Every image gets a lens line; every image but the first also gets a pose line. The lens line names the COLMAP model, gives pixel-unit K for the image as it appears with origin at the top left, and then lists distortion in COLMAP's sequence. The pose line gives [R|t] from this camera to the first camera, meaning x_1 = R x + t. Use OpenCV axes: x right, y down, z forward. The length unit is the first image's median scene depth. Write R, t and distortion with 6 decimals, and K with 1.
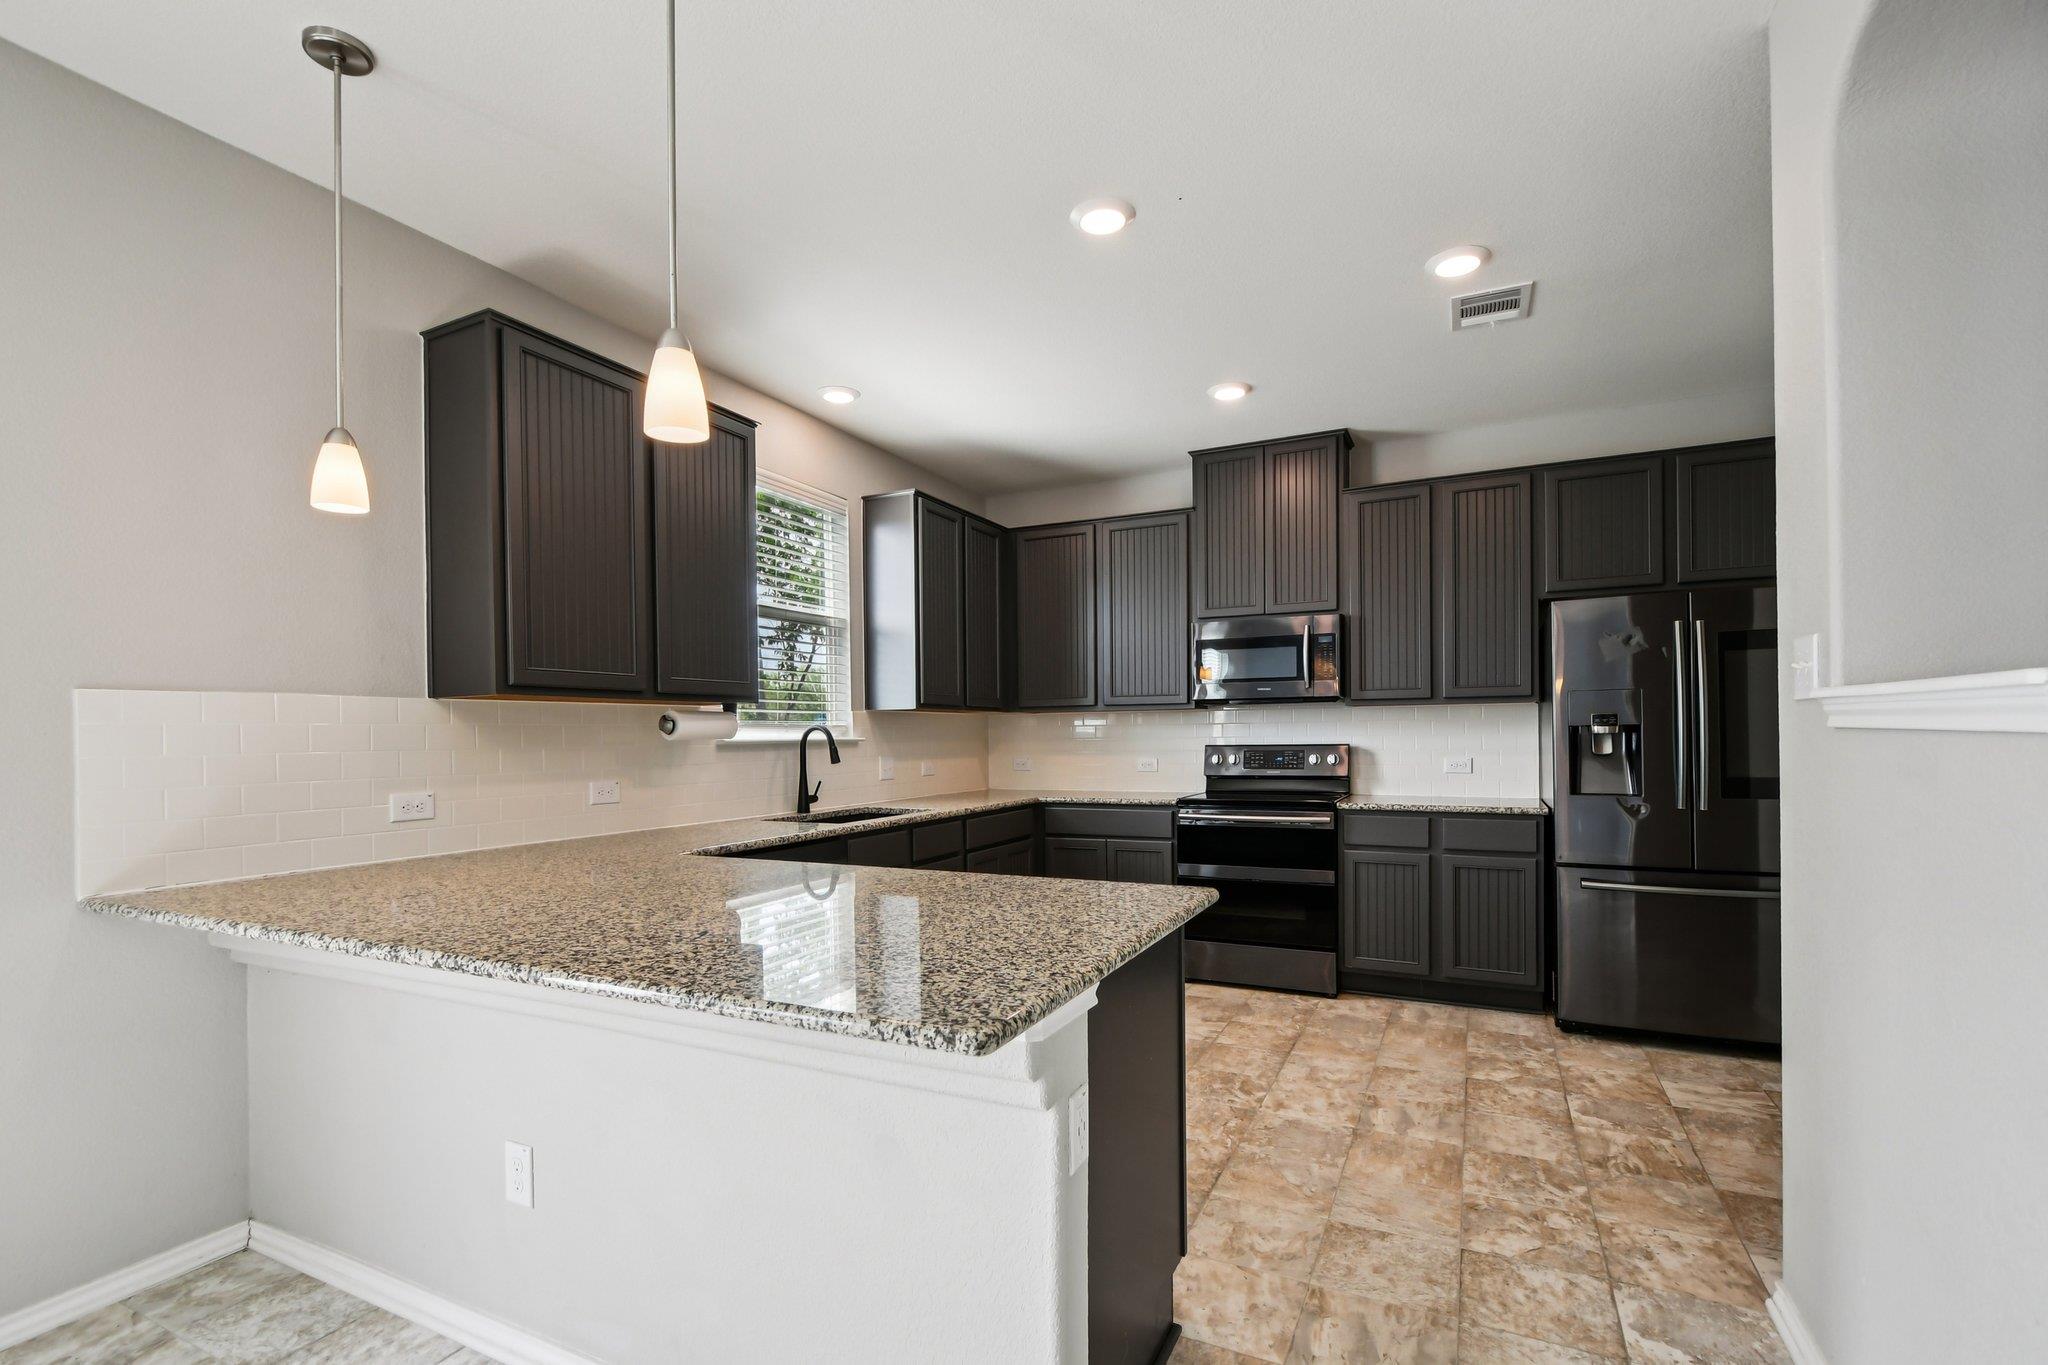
lens RADIAL K [[915.6, 0, 1029.0], [0, 915.6, 737.3], [0, 0, 1]] dist [-0.000090, -0.003135]
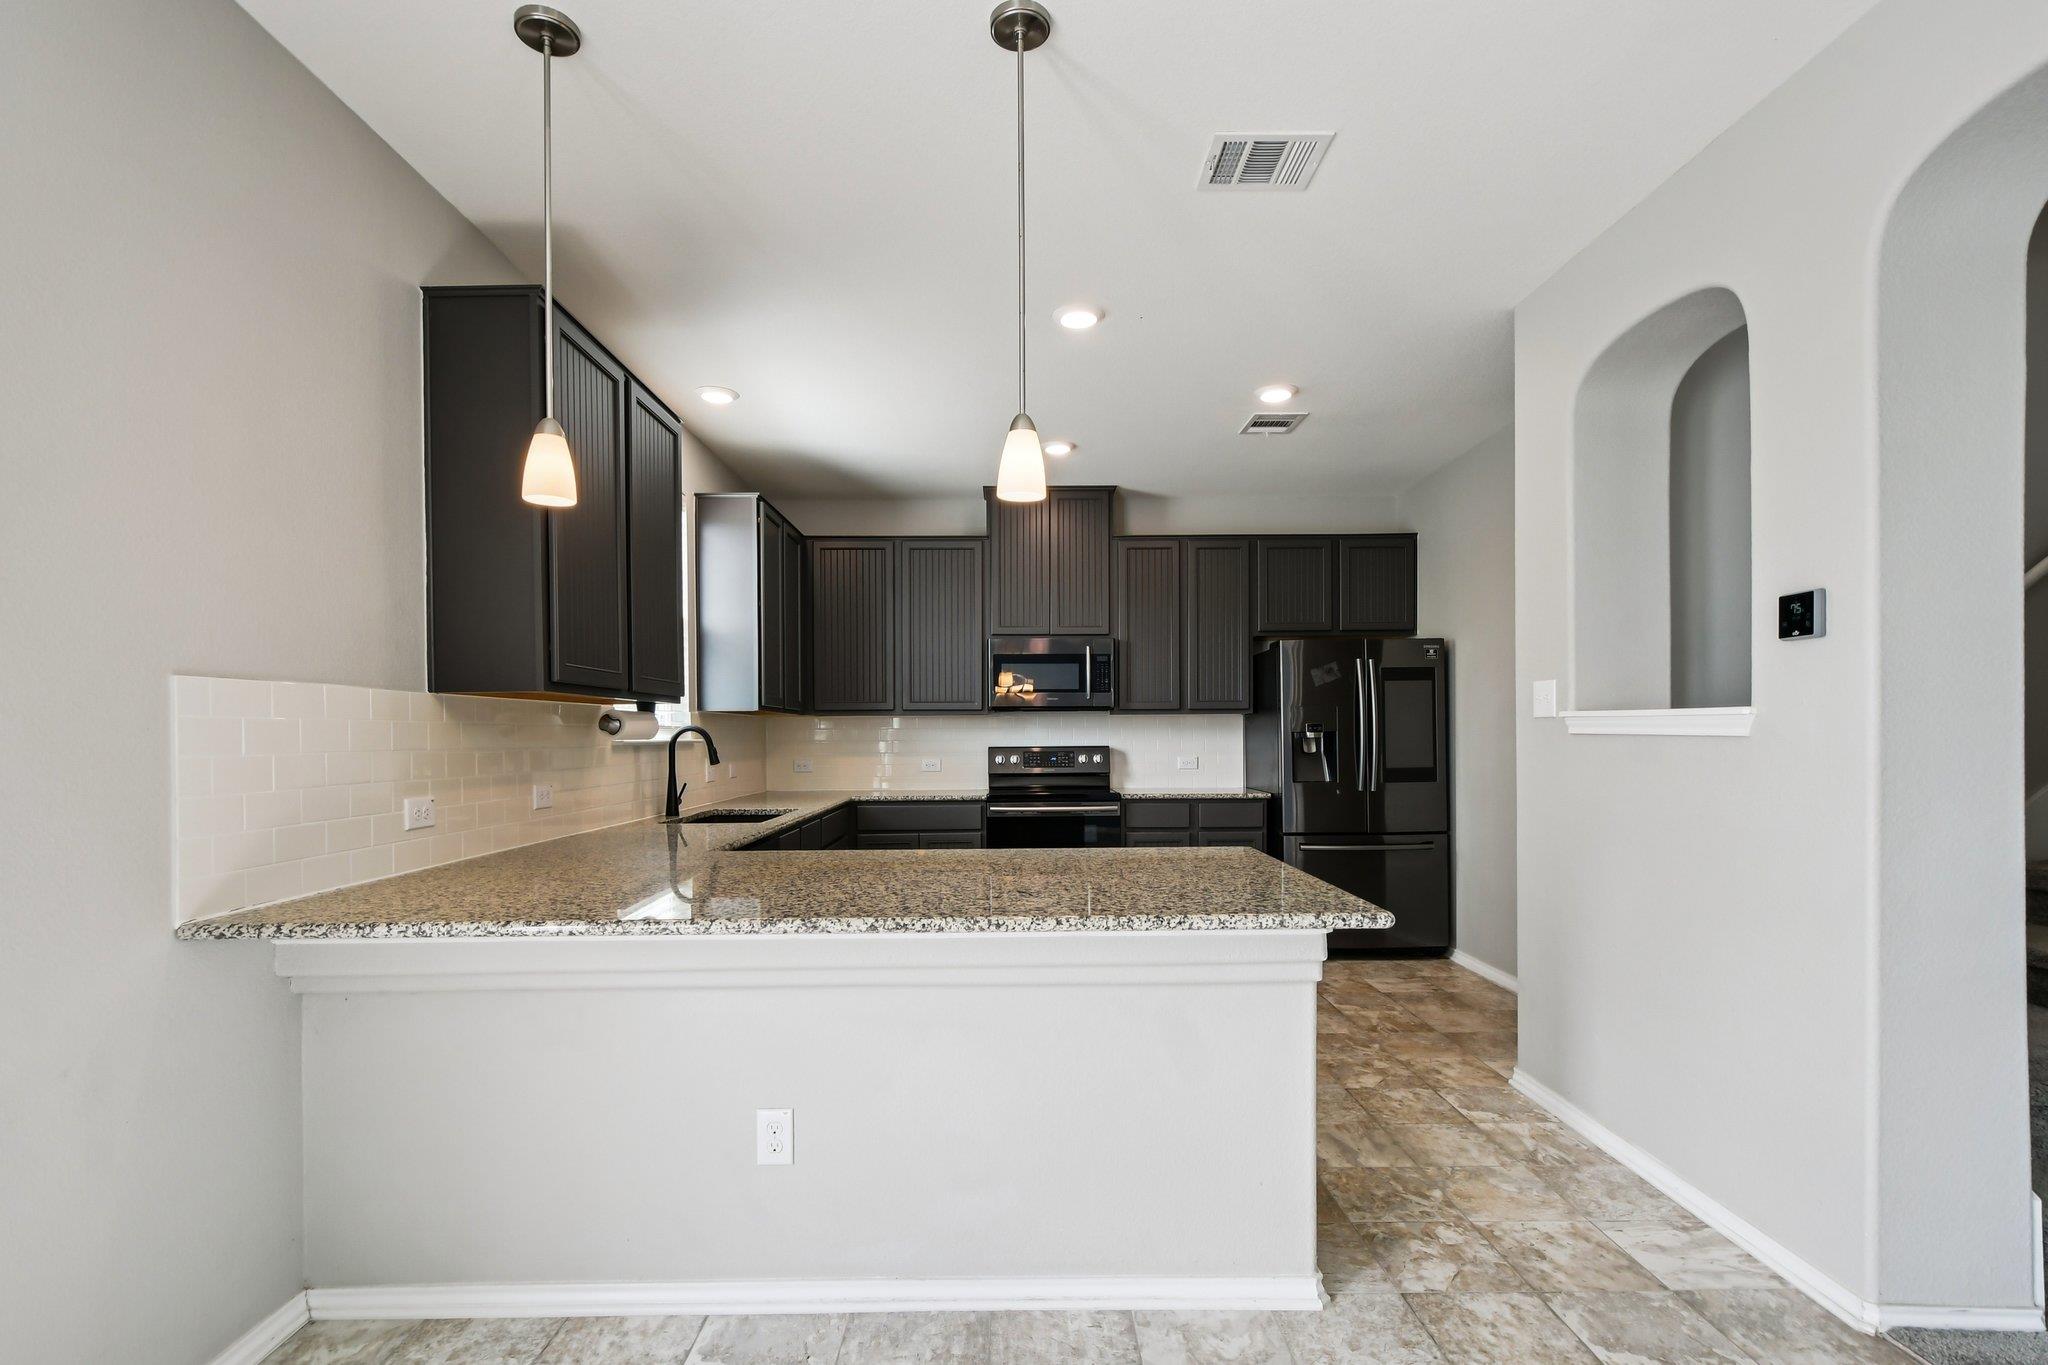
lens RADIAL K [[928.4, 0, 1025.0], [0, 928.4, 739.0], [0, 0, 1]] dist [-0.000144, -0.000493]
pose [[0.894304, 0.003639, 0.447444, -0.387282], [-0.002333, 0.999991, -0.003470, 0.003598], [-0.447453, 0.002060, 0.894305, -0.059517]]
